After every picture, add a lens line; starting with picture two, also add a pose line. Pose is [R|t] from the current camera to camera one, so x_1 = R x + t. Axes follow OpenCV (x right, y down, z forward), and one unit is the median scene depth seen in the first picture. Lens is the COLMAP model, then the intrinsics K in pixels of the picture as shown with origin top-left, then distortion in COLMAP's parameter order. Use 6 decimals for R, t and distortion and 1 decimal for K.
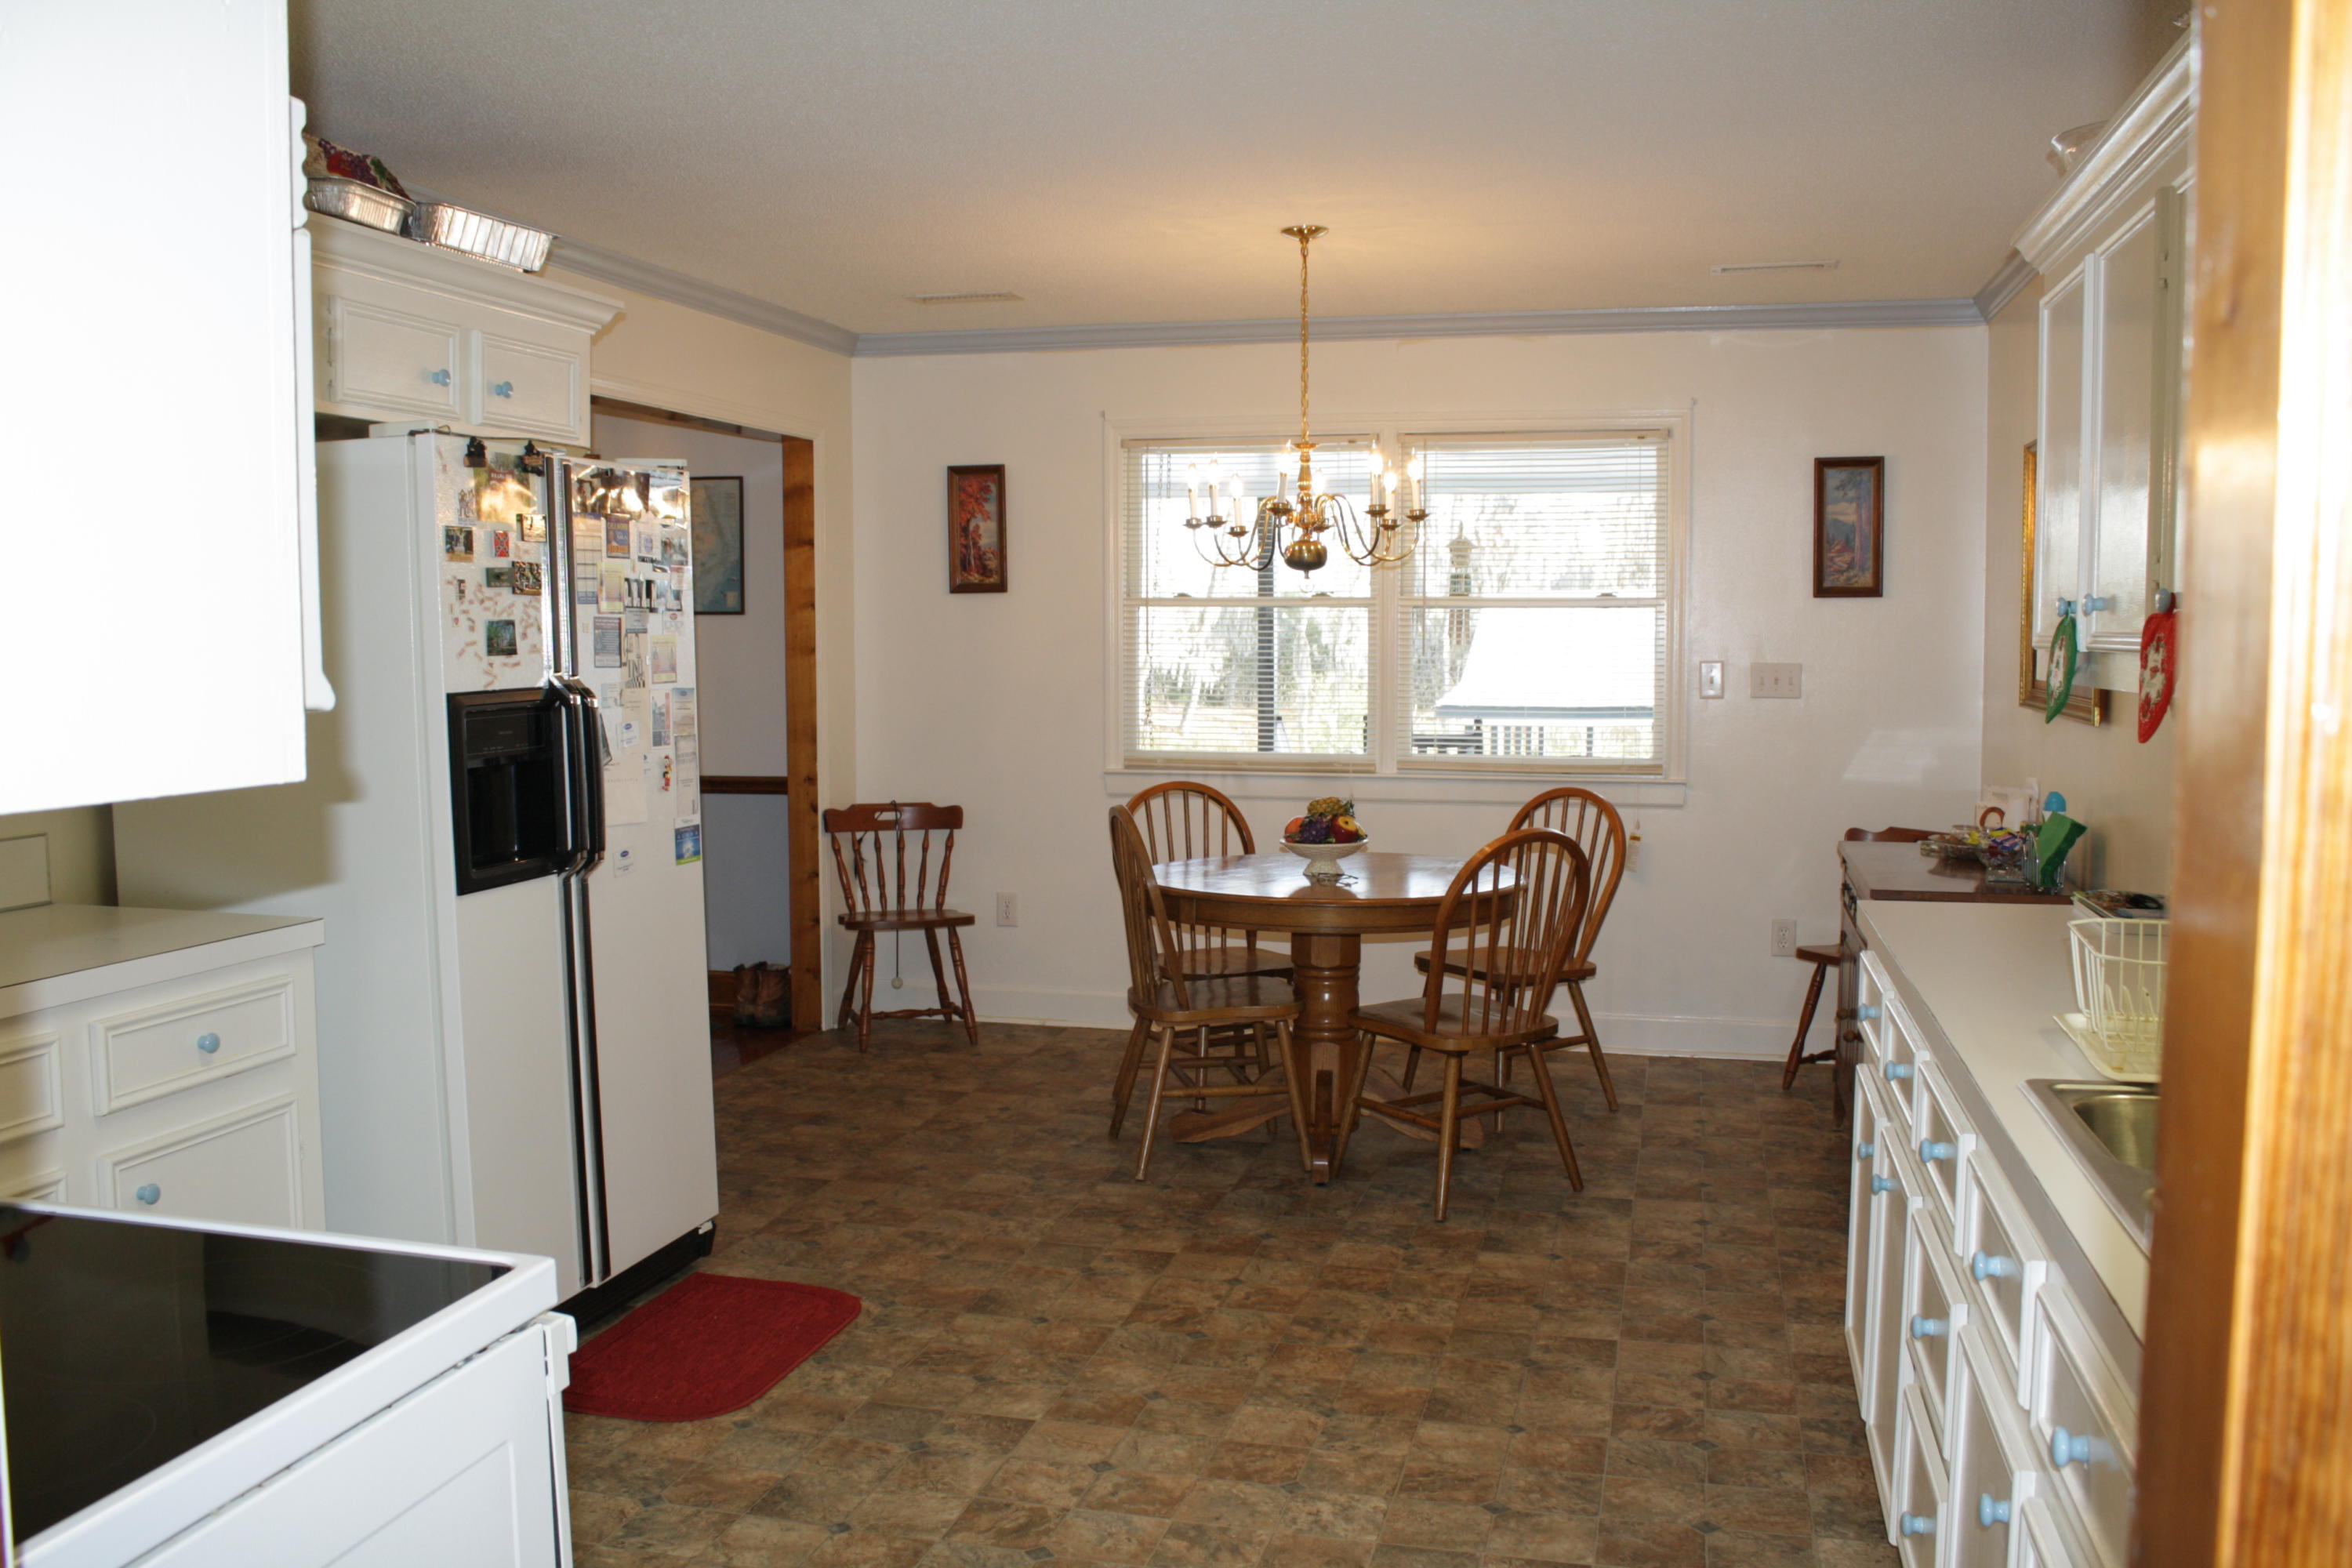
lens RADIAL K [[1996.5, 0, 1176.0], [0, 1996.5, 784.0], [0, 0, 1]] dist [-0.160453, 0.145143]
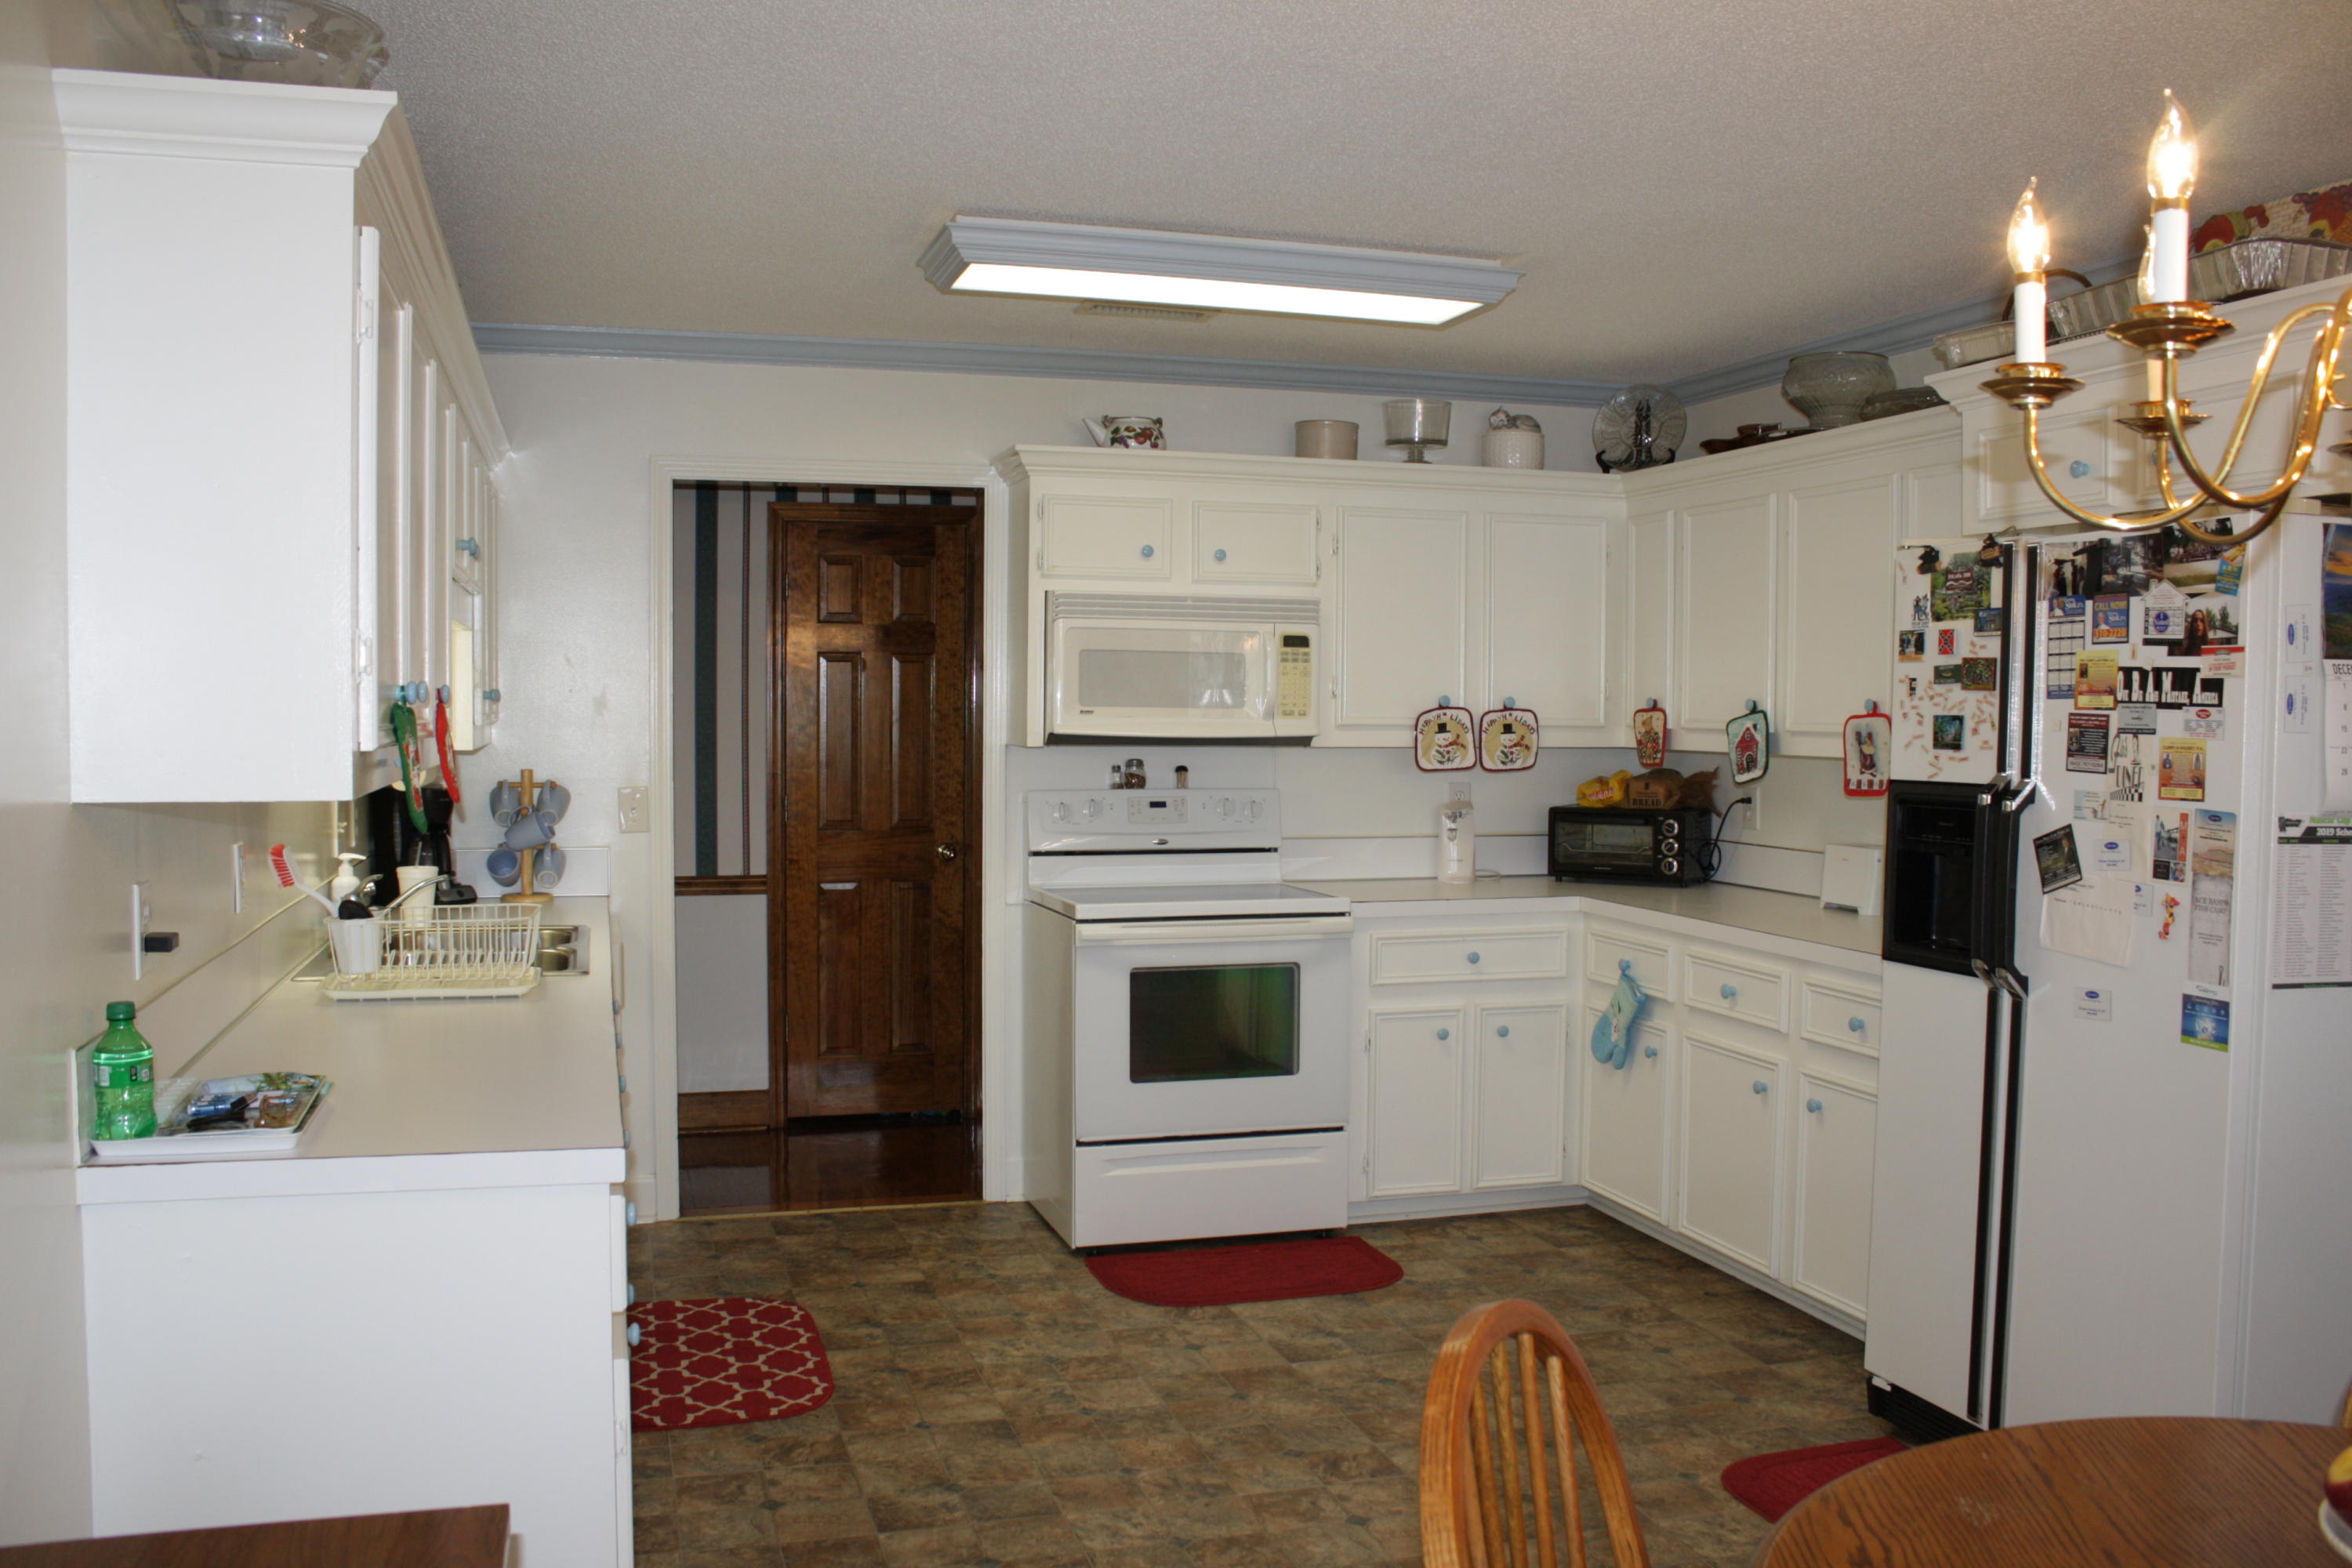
lens RADIAL K [[1996.5, 0, 1176.0], [0, 1996.5, 784.0], [0, 0, 1]] dist [-0.160453, 0.145143]
pose [[-0.856829, 0.018587, -0.515265, 0.533583], [-0.044008, 0.993067, 0.109003, -0.140963], [0.513719, 0.116073, -0.850070, 1.659076]]
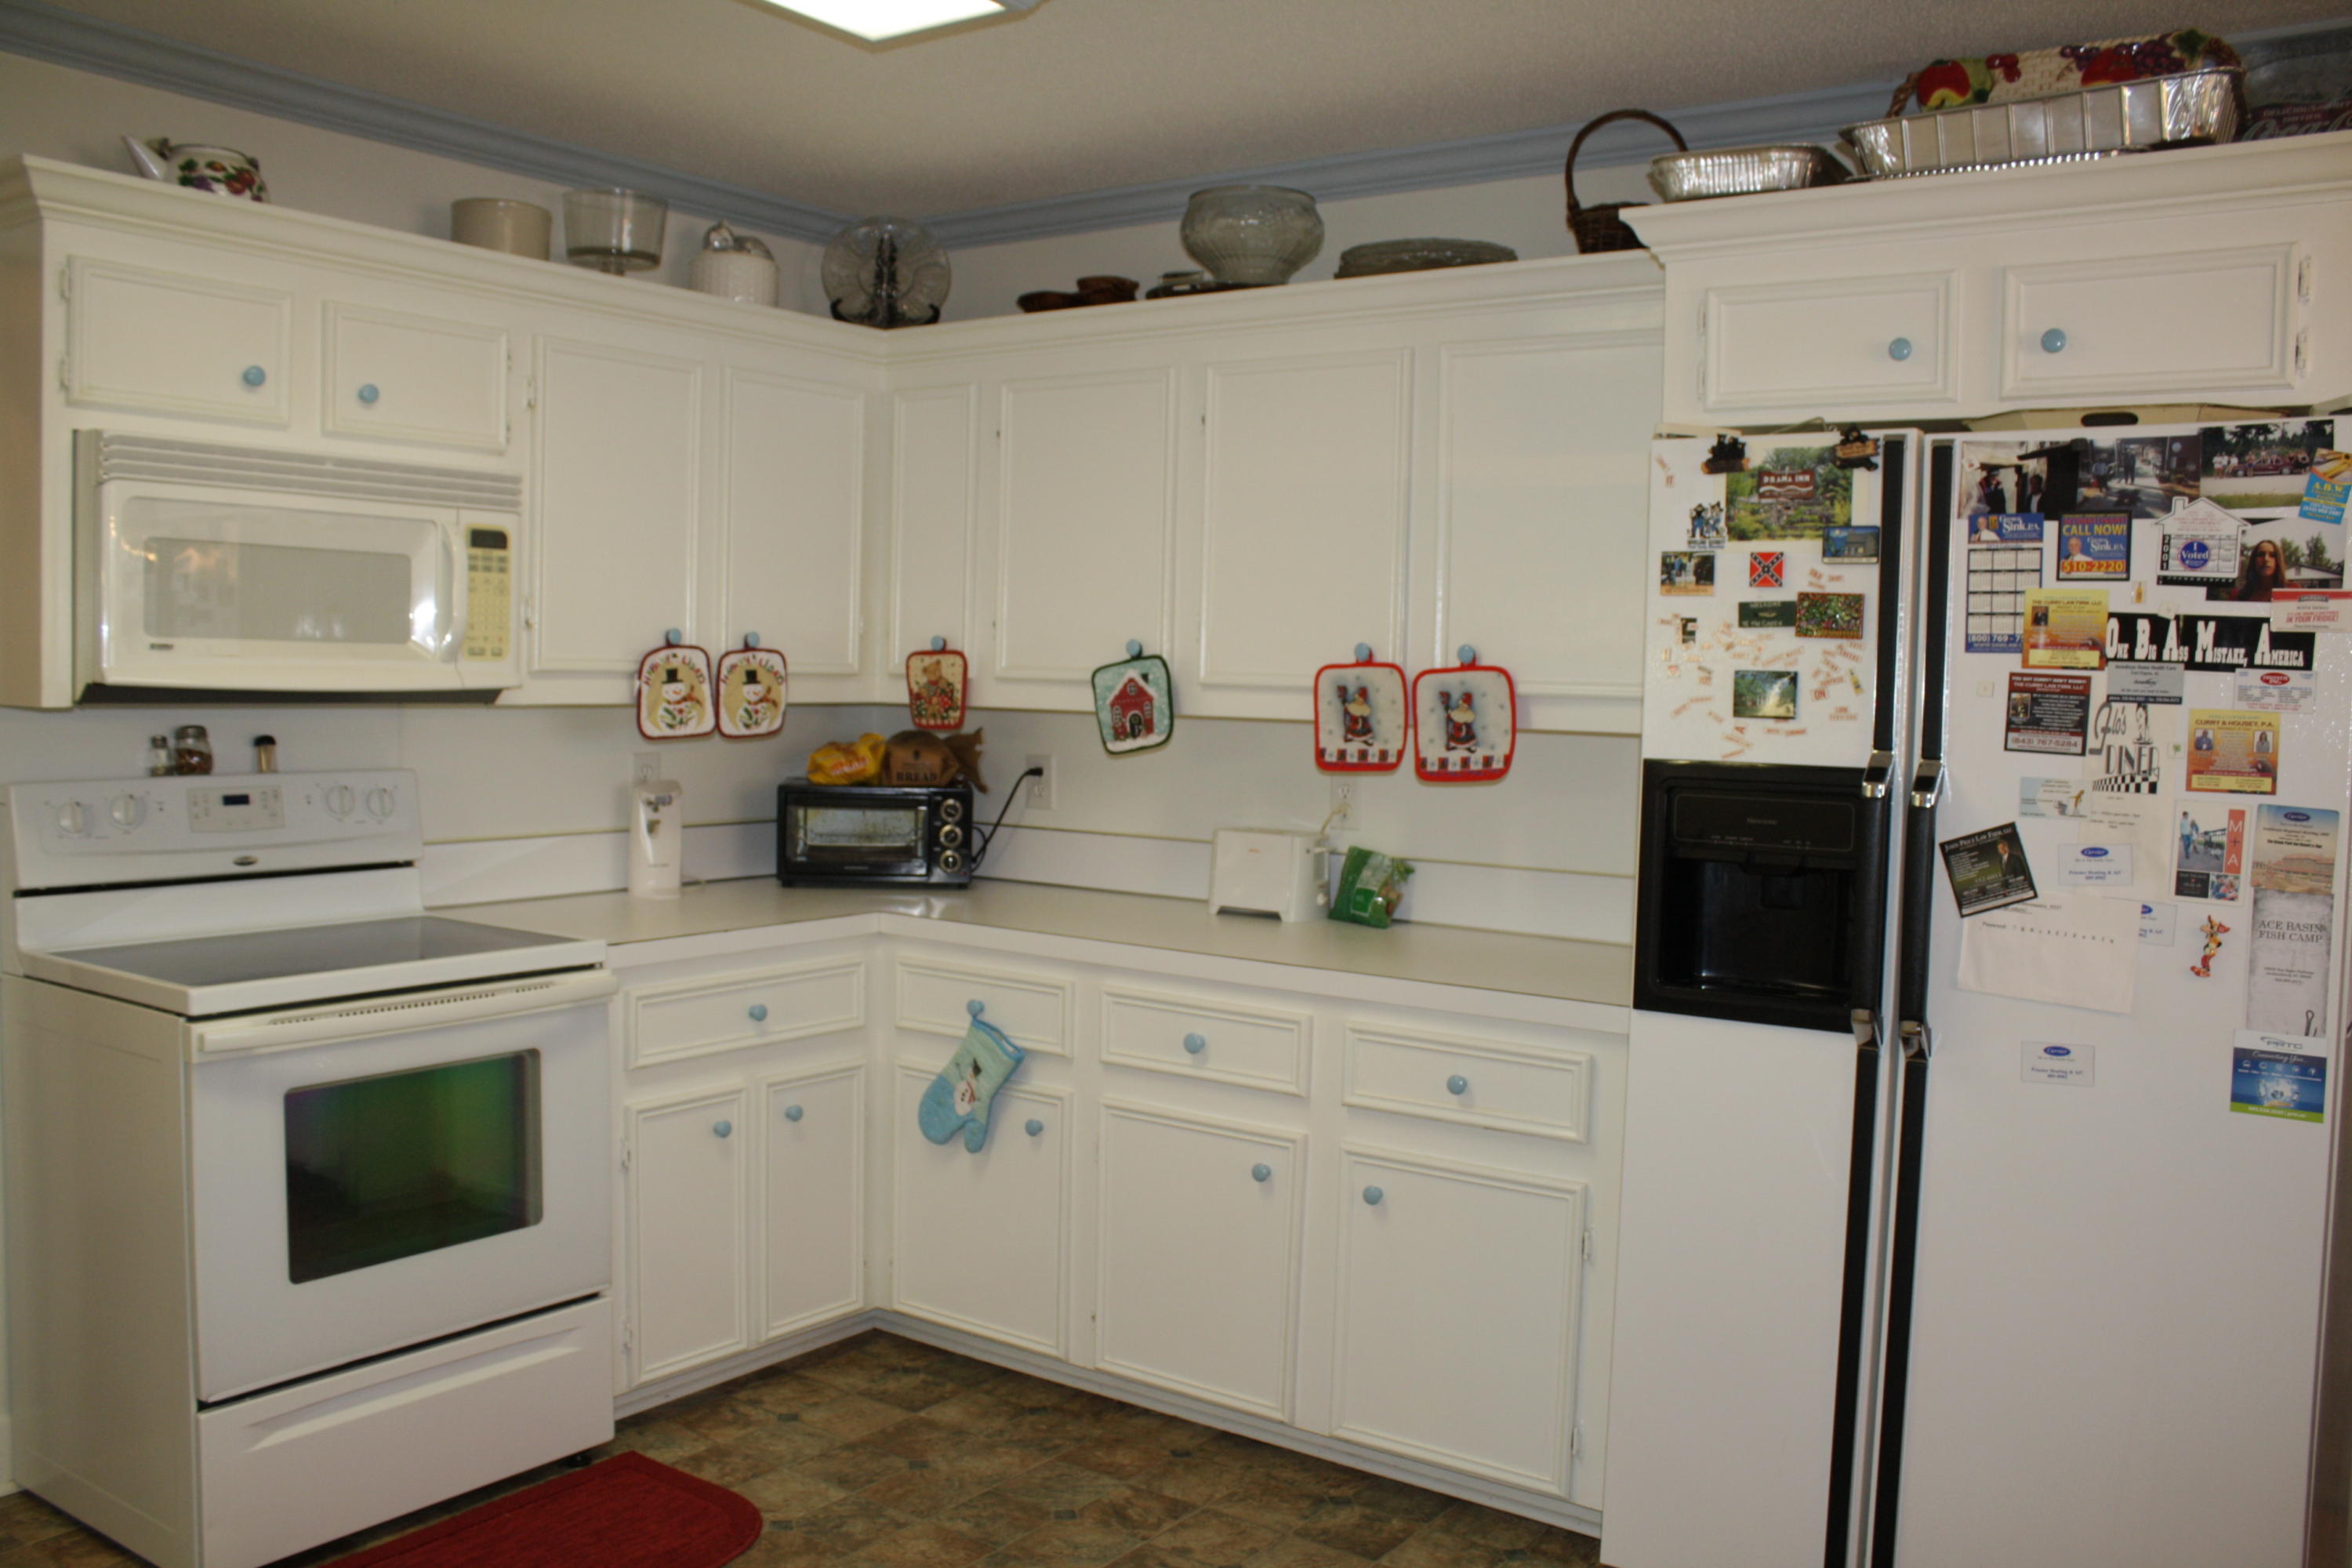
lens RADIAL K [[1977.6, 0, 1176.0], [0, 1977.6, 784.0], [0, 0, 1]] dist [-0.169437, 0.148958]
pose [[-0.358616, 0.052073, -0.932032, 0.429429], [-0.095120, 0.991207, 0.091978, -0.087239], [0.928626, 0.121640, -0.350509, 1.048938]]
